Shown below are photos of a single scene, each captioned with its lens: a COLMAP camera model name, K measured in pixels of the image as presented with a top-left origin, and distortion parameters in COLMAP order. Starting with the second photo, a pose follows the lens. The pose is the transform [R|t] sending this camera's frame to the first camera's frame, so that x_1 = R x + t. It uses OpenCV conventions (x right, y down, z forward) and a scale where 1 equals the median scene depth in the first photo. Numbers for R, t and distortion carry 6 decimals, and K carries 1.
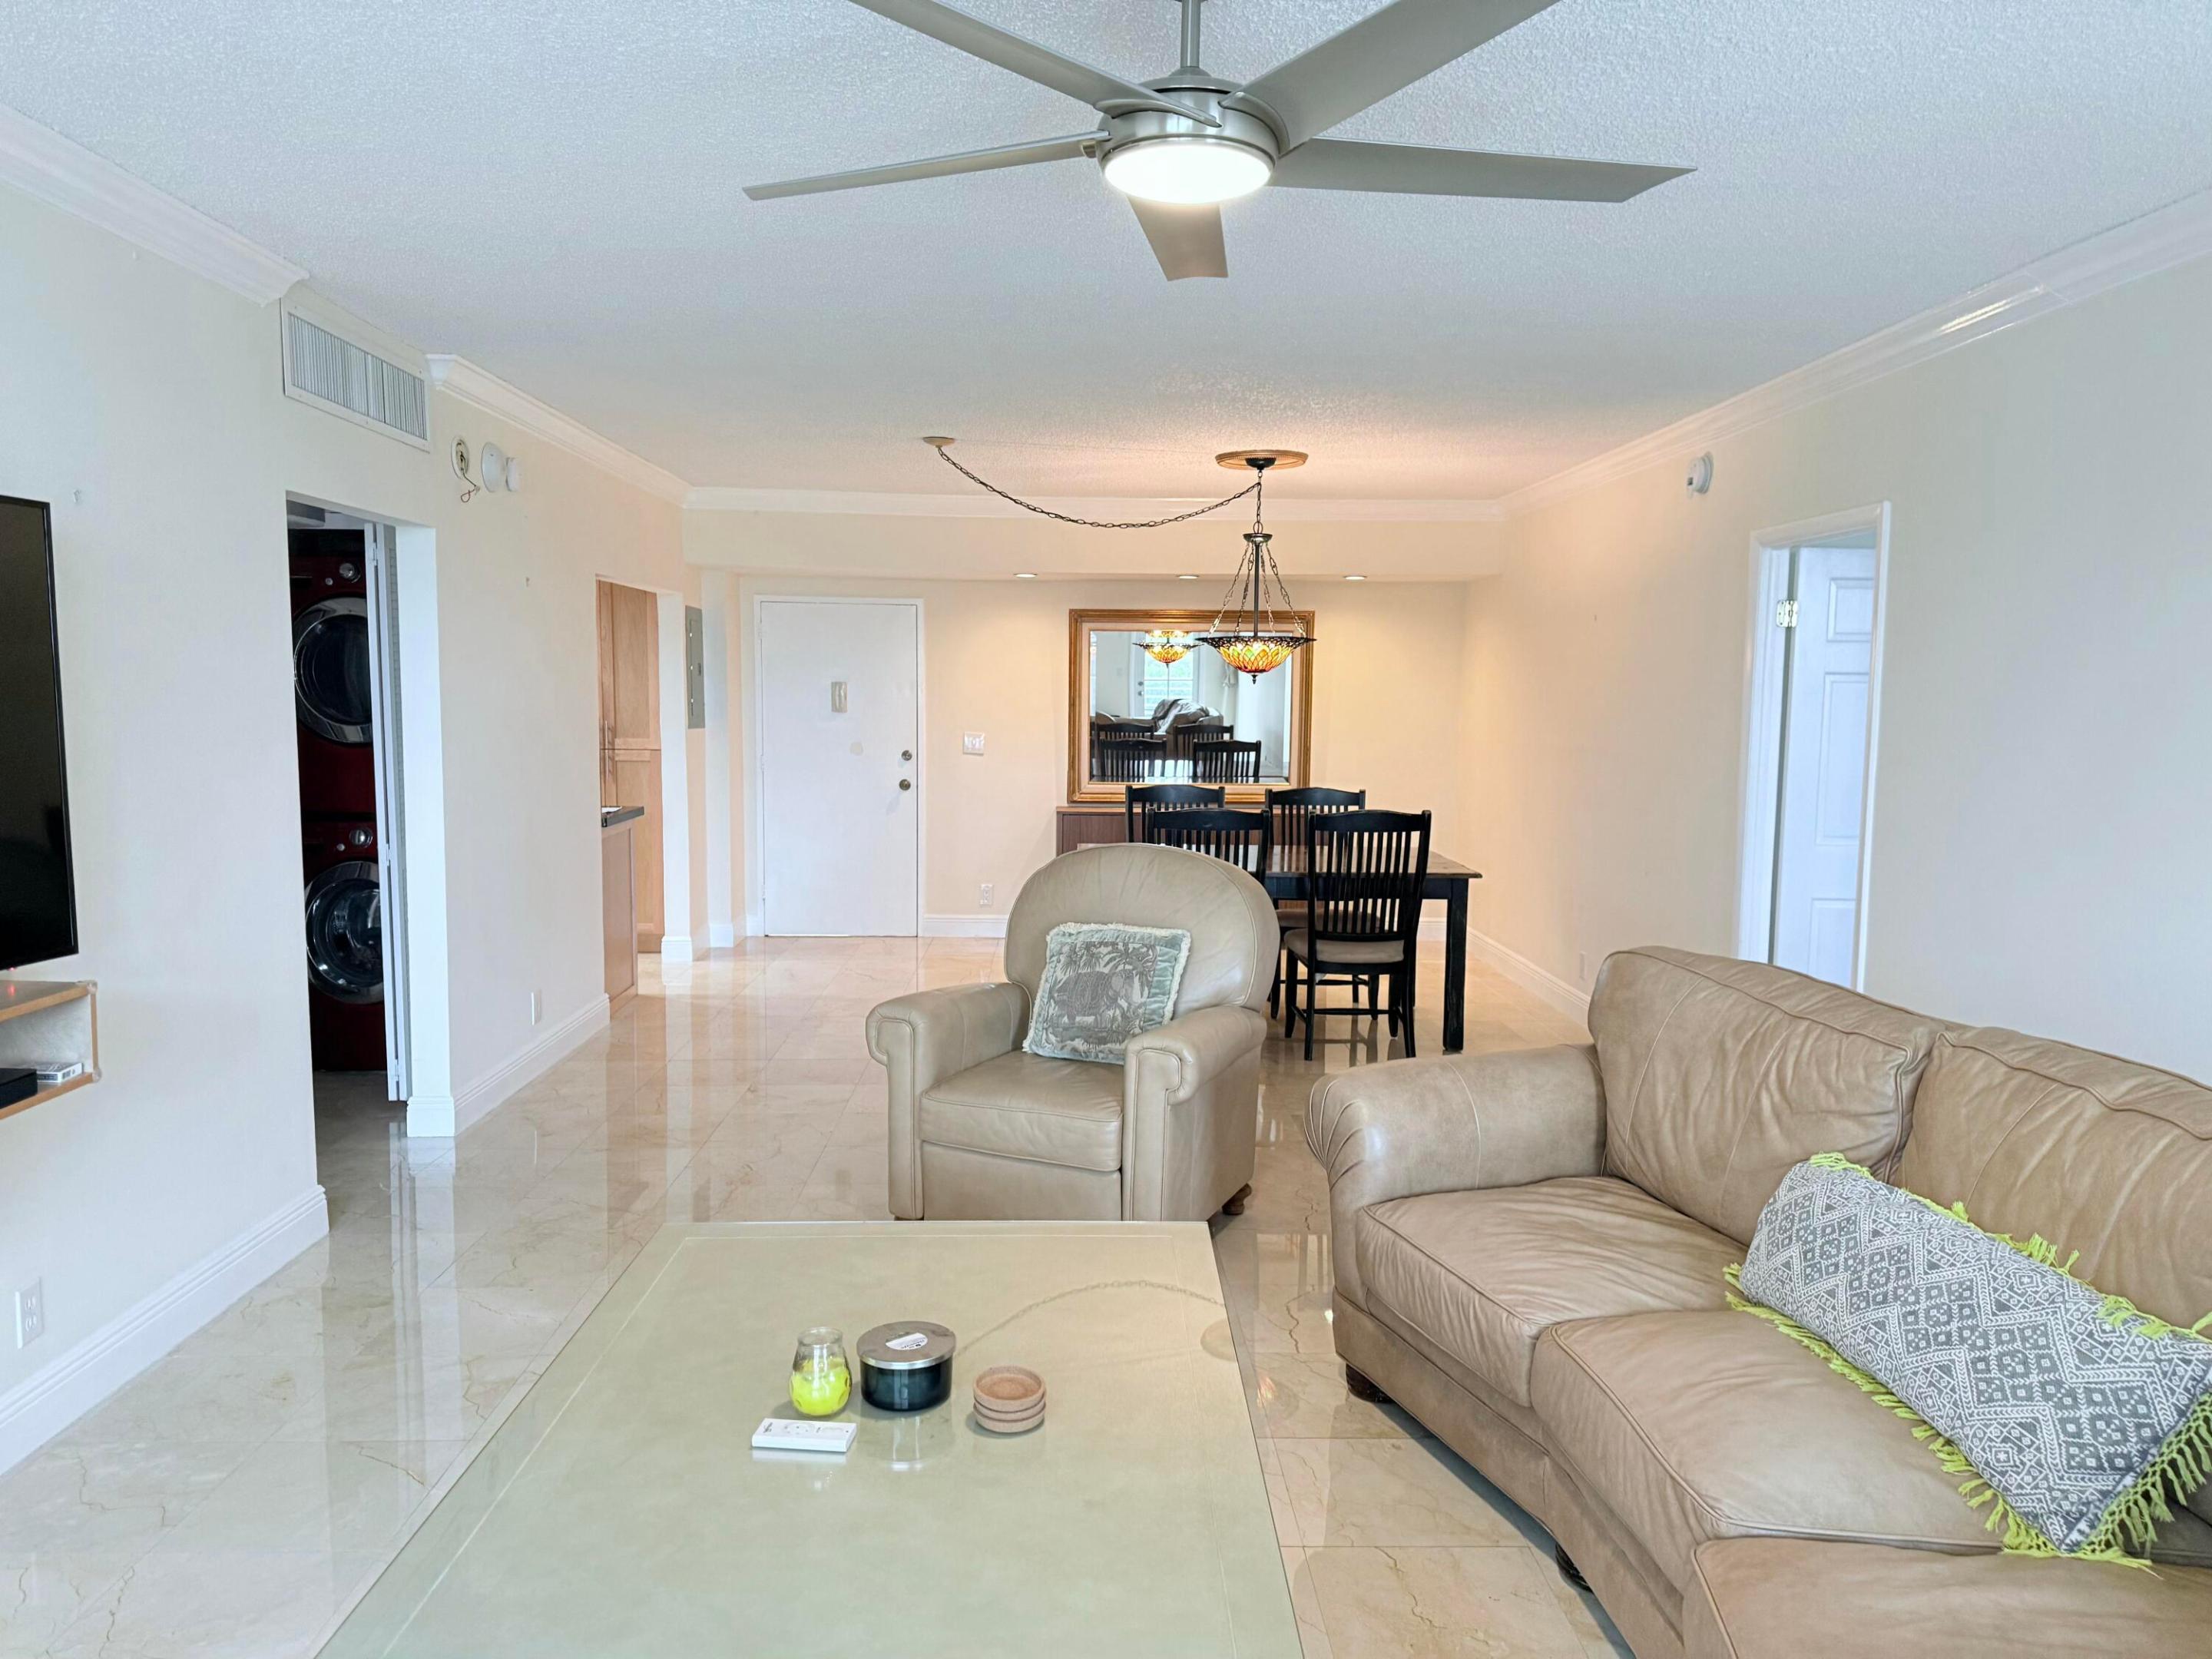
lens RADIAL K [[1569.1, 0, 1114.8], [0, 1569.1, 832.2], [0, 0, 1]] dist [0.044107, -0.014786]
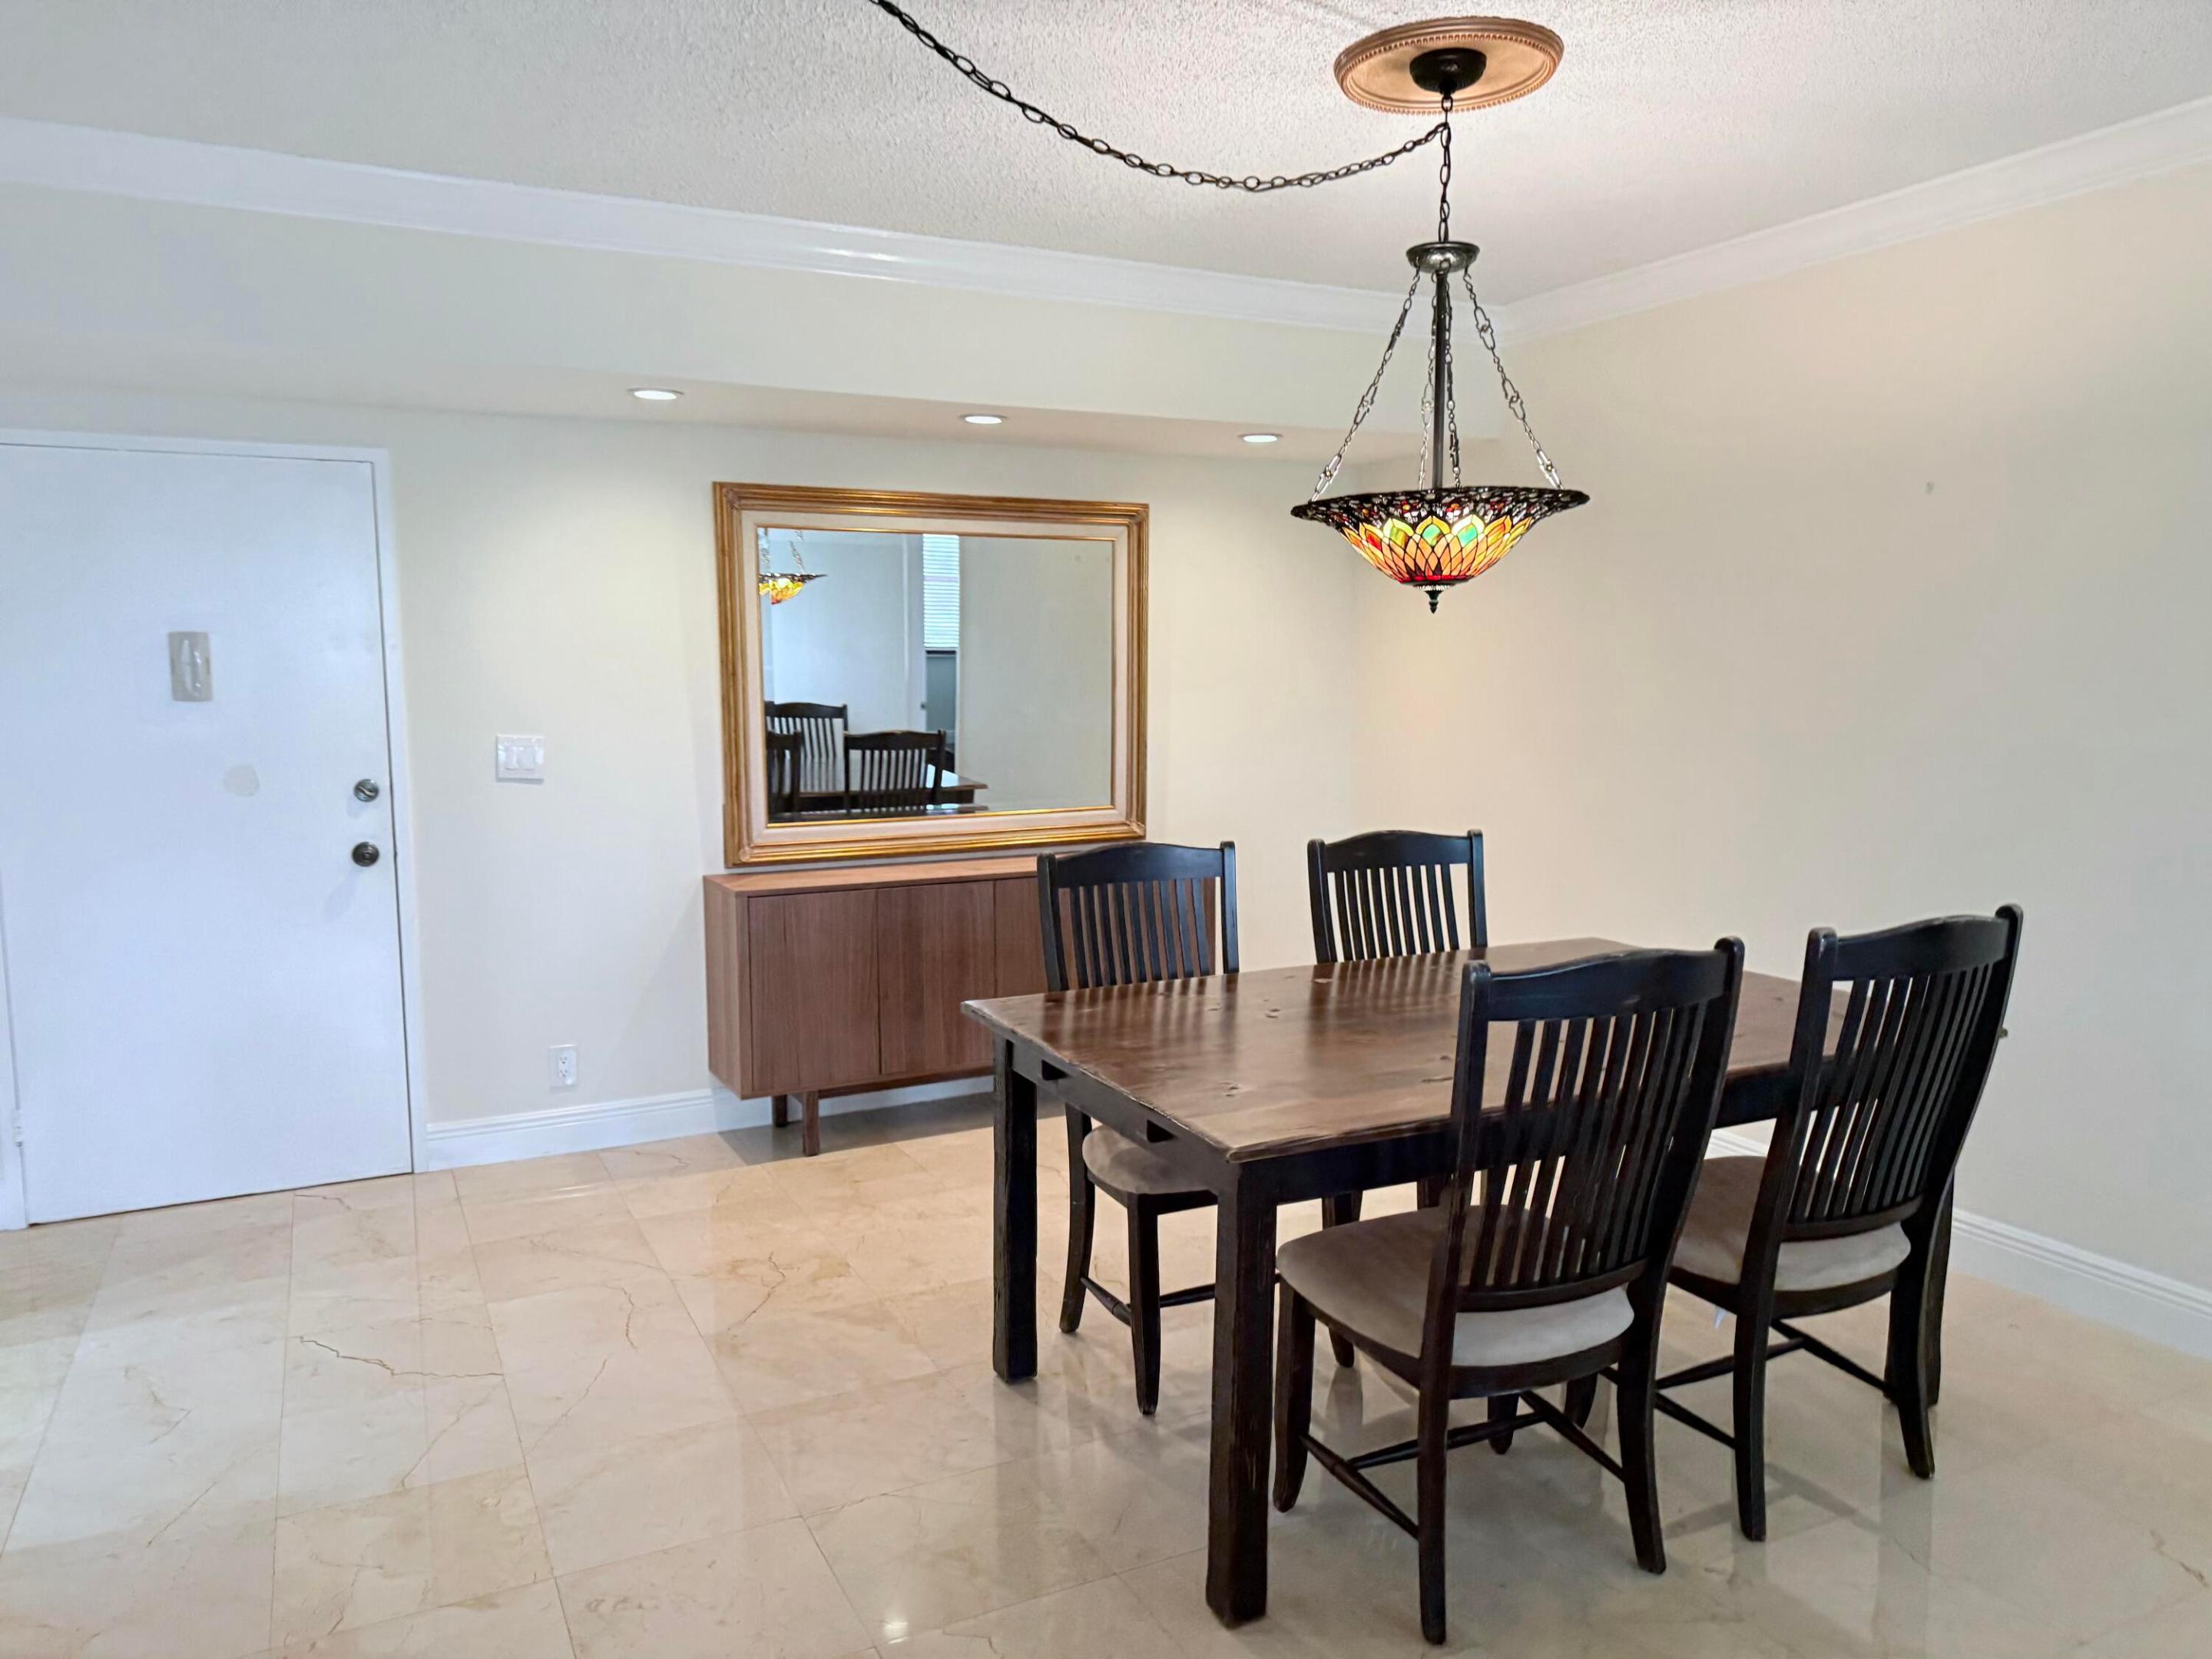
lens RADIAL K [[1569.1, 0, 1086.3], [0, 1569.1, 827.0], [0, 0, 1]] dist [0.044107, -0.014786]
pose [[0.914908, -0.055961, 0.399764, -0.133258], [0.050171, 0.998429, 0.024942, -0.041685], [-0.400532, -0.002763, 0.916279, 0.518249]]
